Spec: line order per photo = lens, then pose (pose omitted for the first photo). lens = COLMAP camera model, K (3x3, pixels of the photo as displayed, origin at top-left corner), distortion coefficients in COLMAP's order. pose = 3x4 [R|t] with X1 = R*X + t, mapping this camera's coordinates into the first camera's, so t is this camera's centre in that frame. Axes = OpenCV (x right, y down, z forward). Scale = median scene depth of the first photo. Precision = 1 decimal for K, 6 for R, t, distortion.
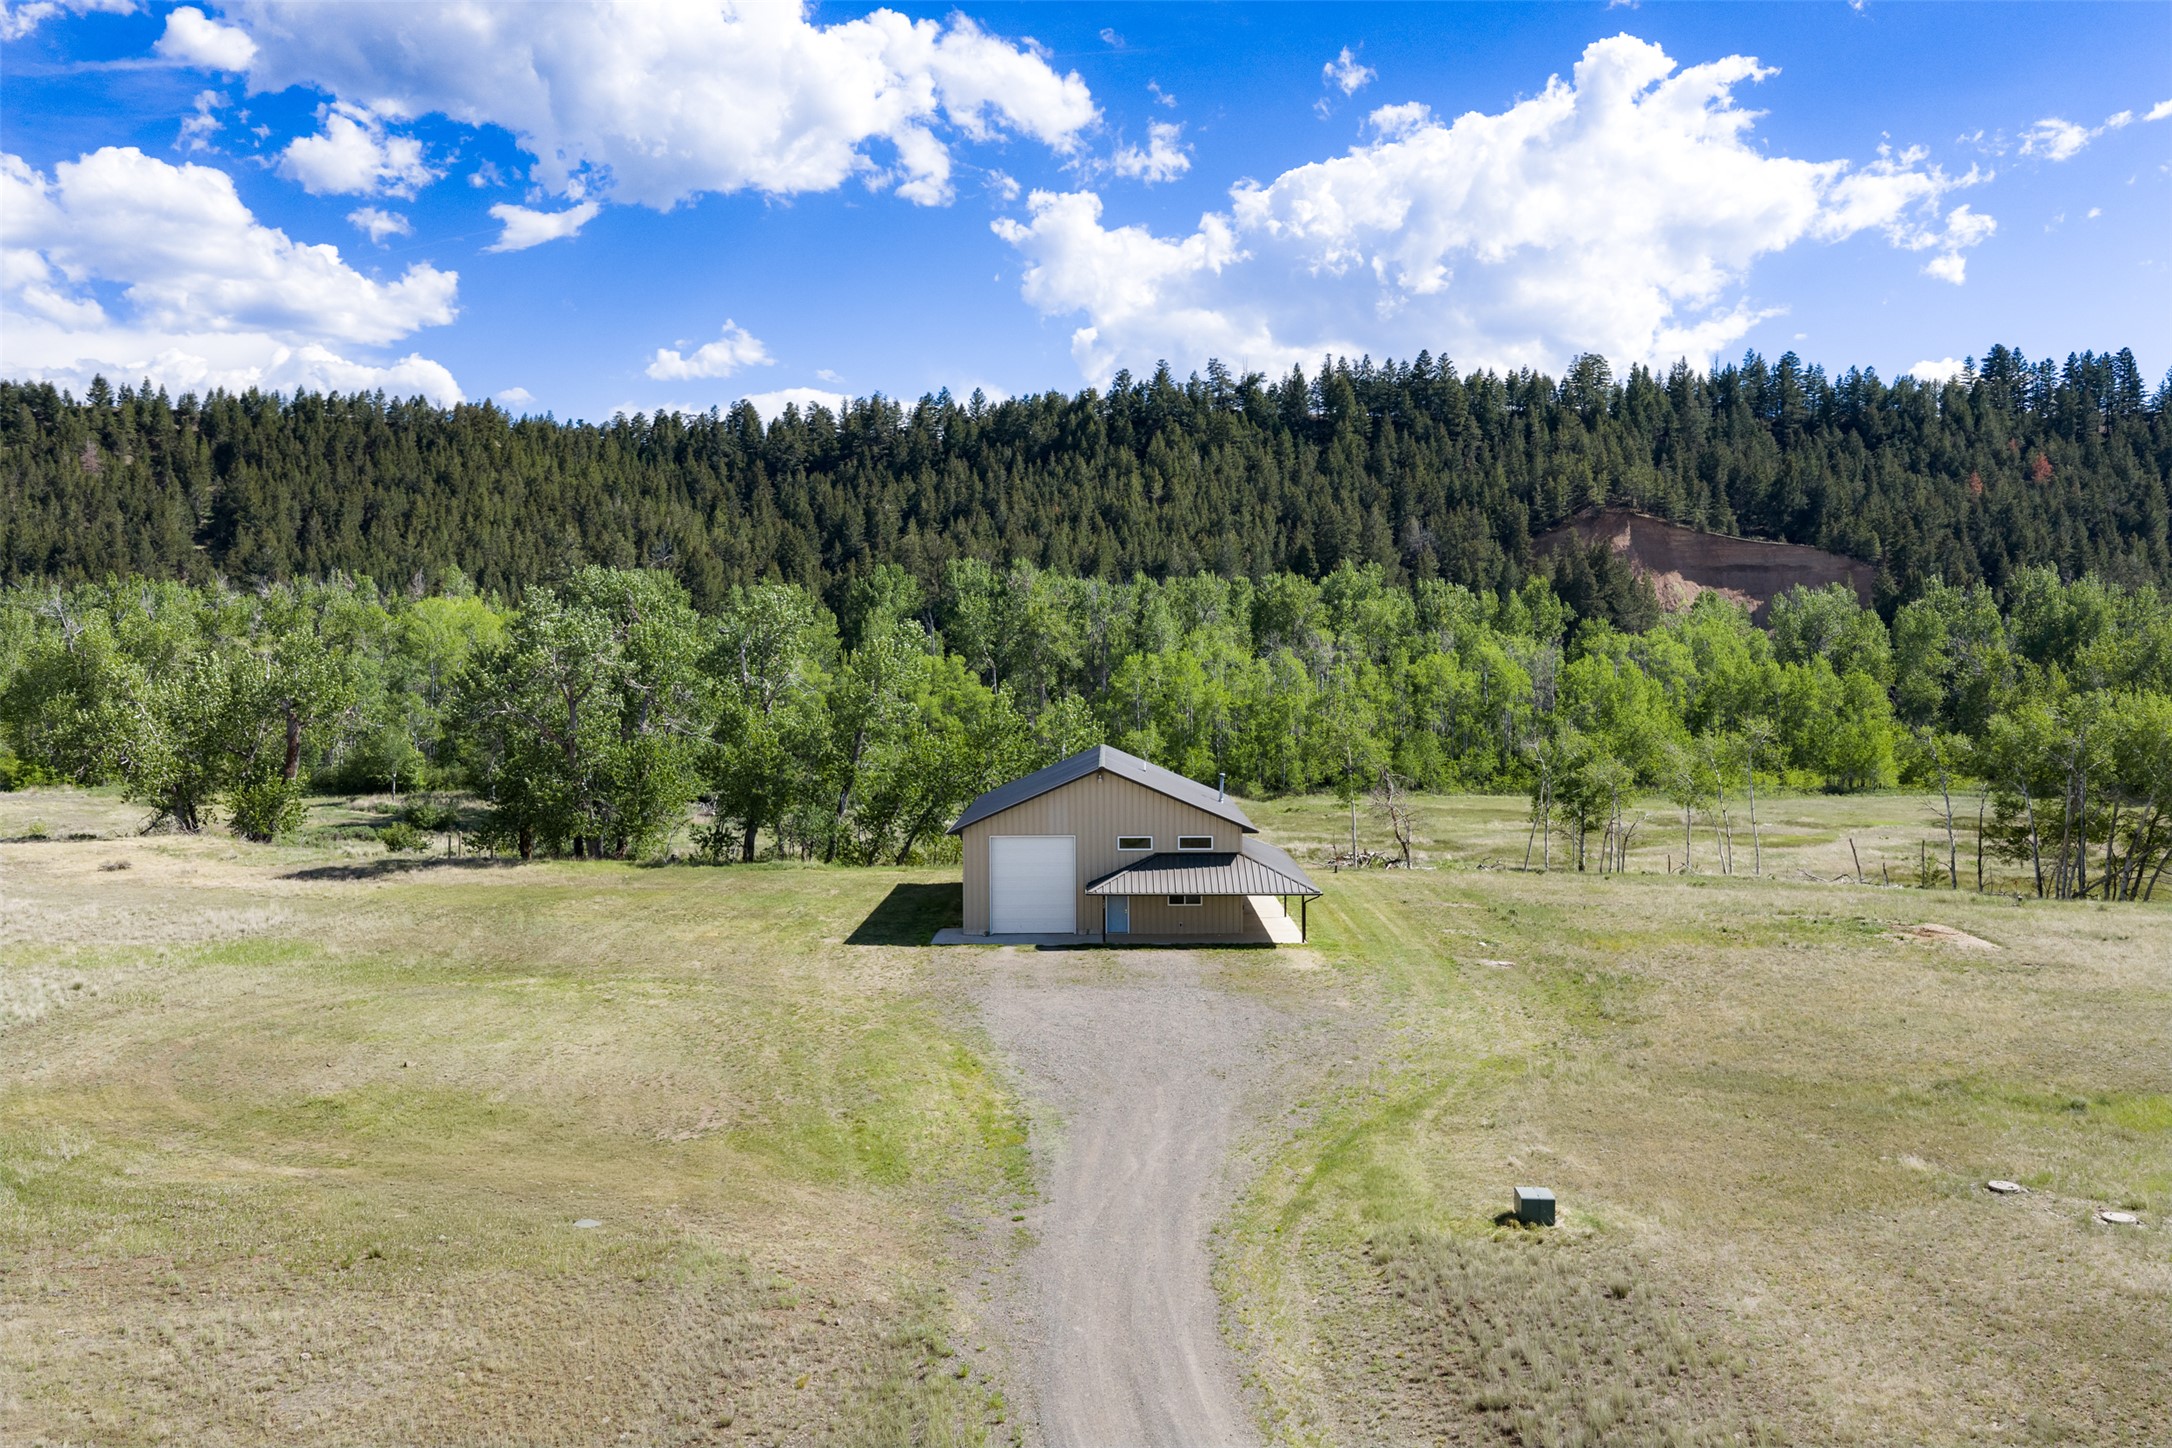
lens RADIAL K [[1798.6, 0, 1086.0], [0, 1798.6, 724.0], [0, 0, 1]] dist [0.010775, -0.008679]
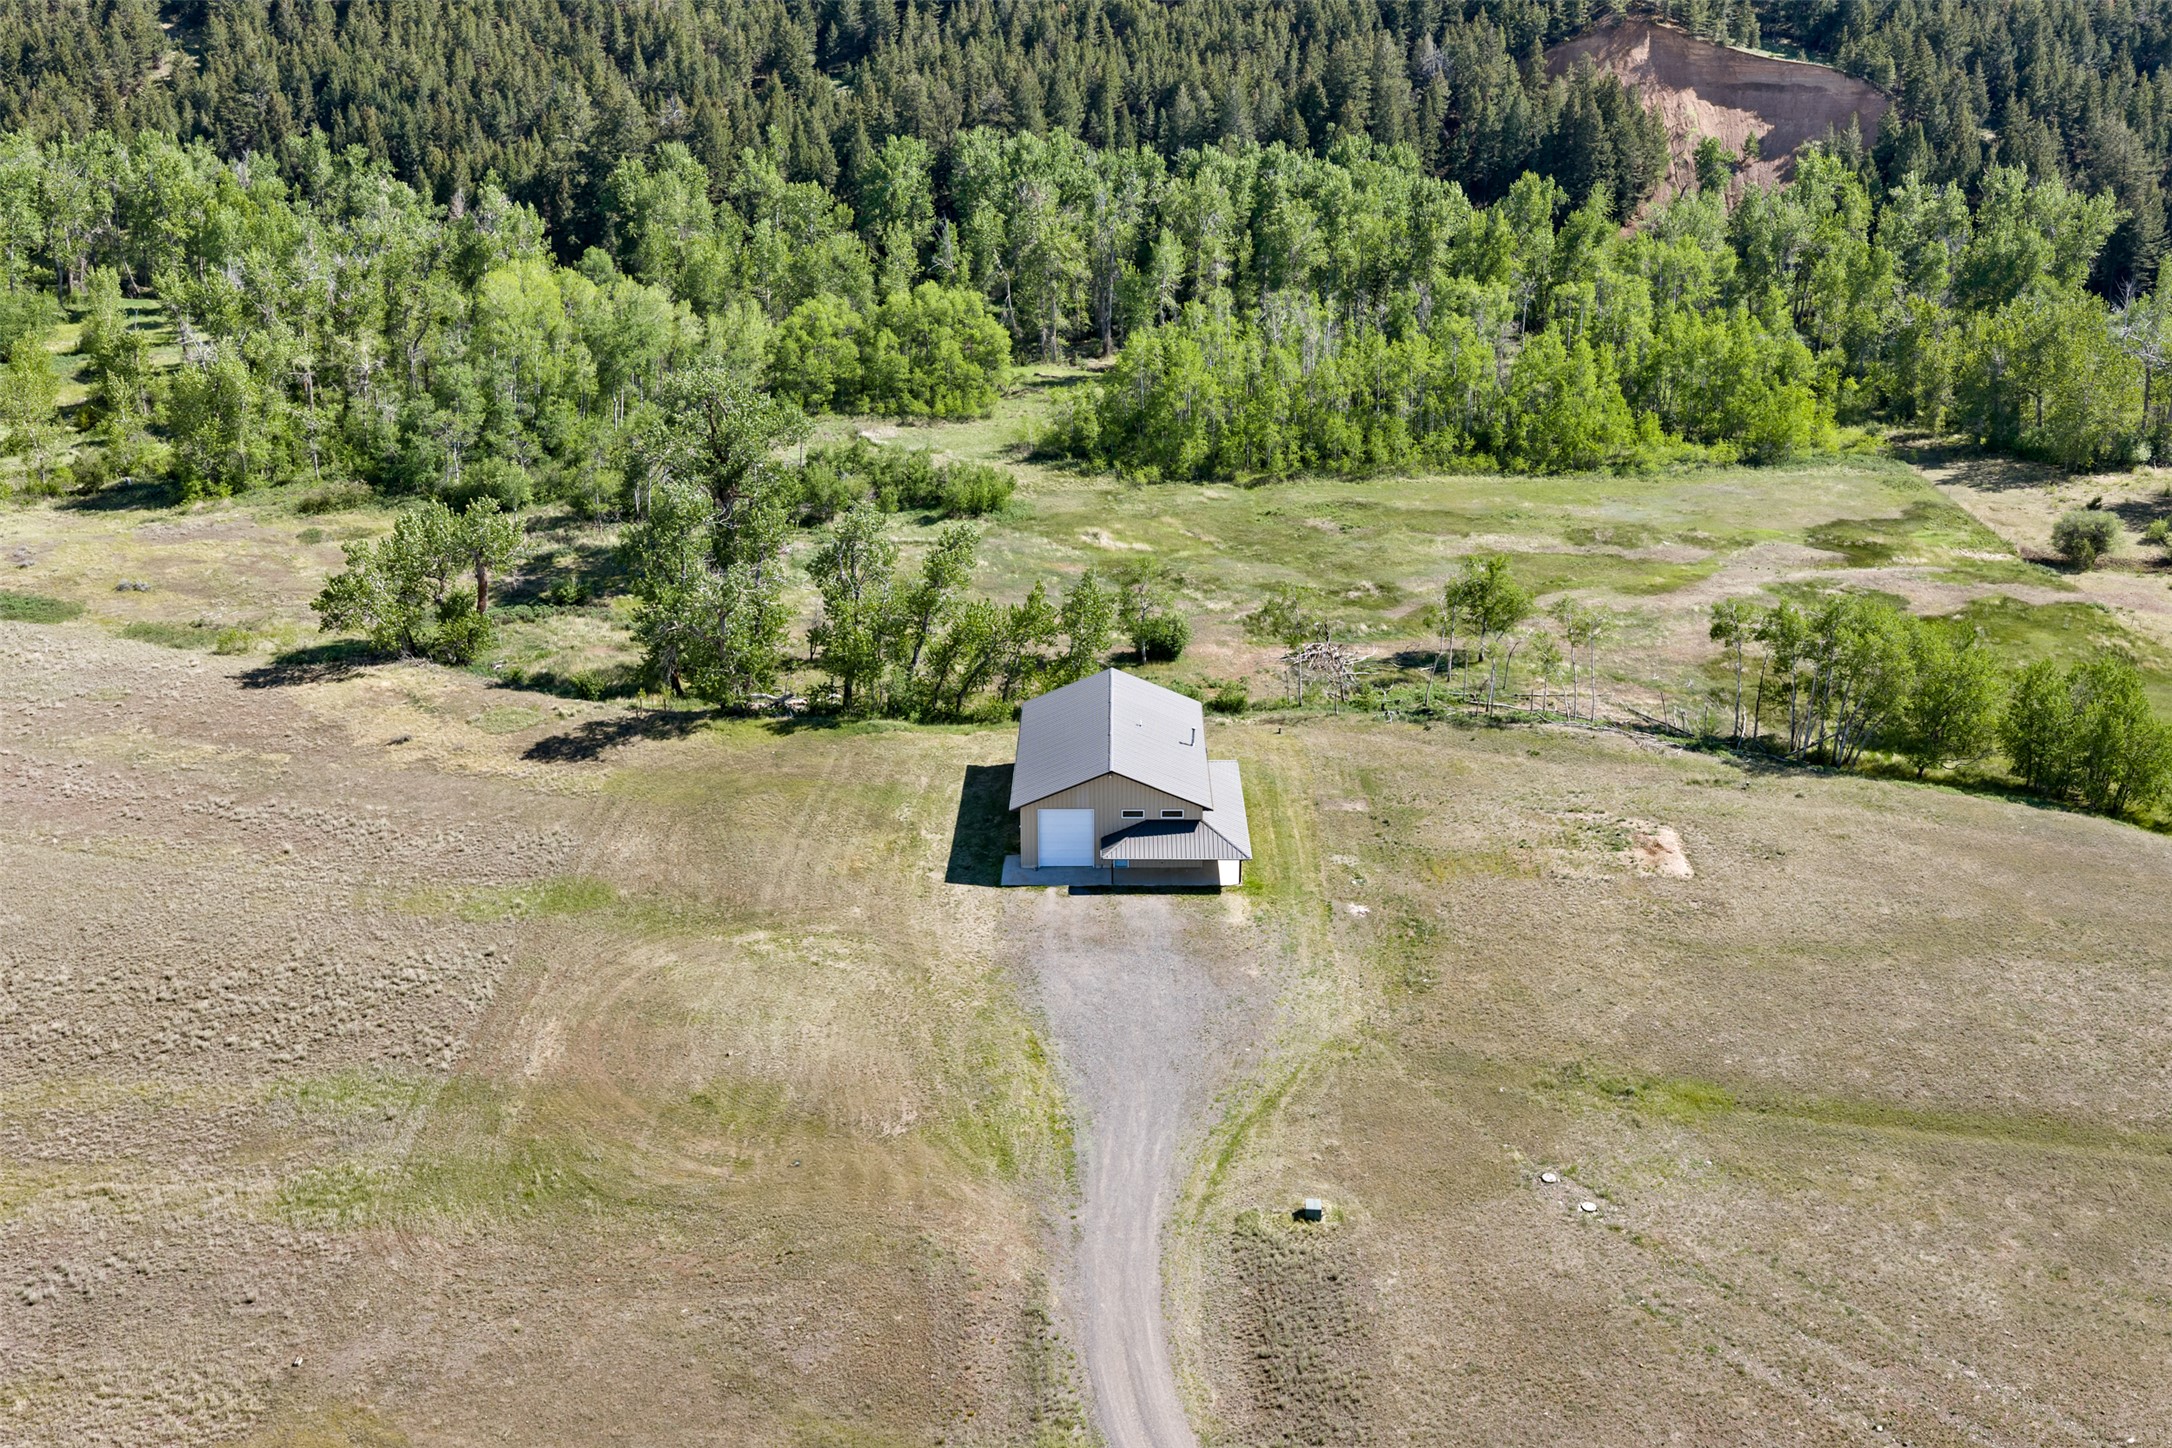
lens RADIAL K [[1981.9, 0, 1114.2], [0, 1981.9, 588.5], [0, 0, 1]] dist [0.009876, 0.007004]
pose [[0.999906, 0.002370, 0.013485, -0.002393], [-0.006004, 0.961041, 0.276339, -0.117130], [-0.012305, -0.276394, 0.960966, -0.114152]]
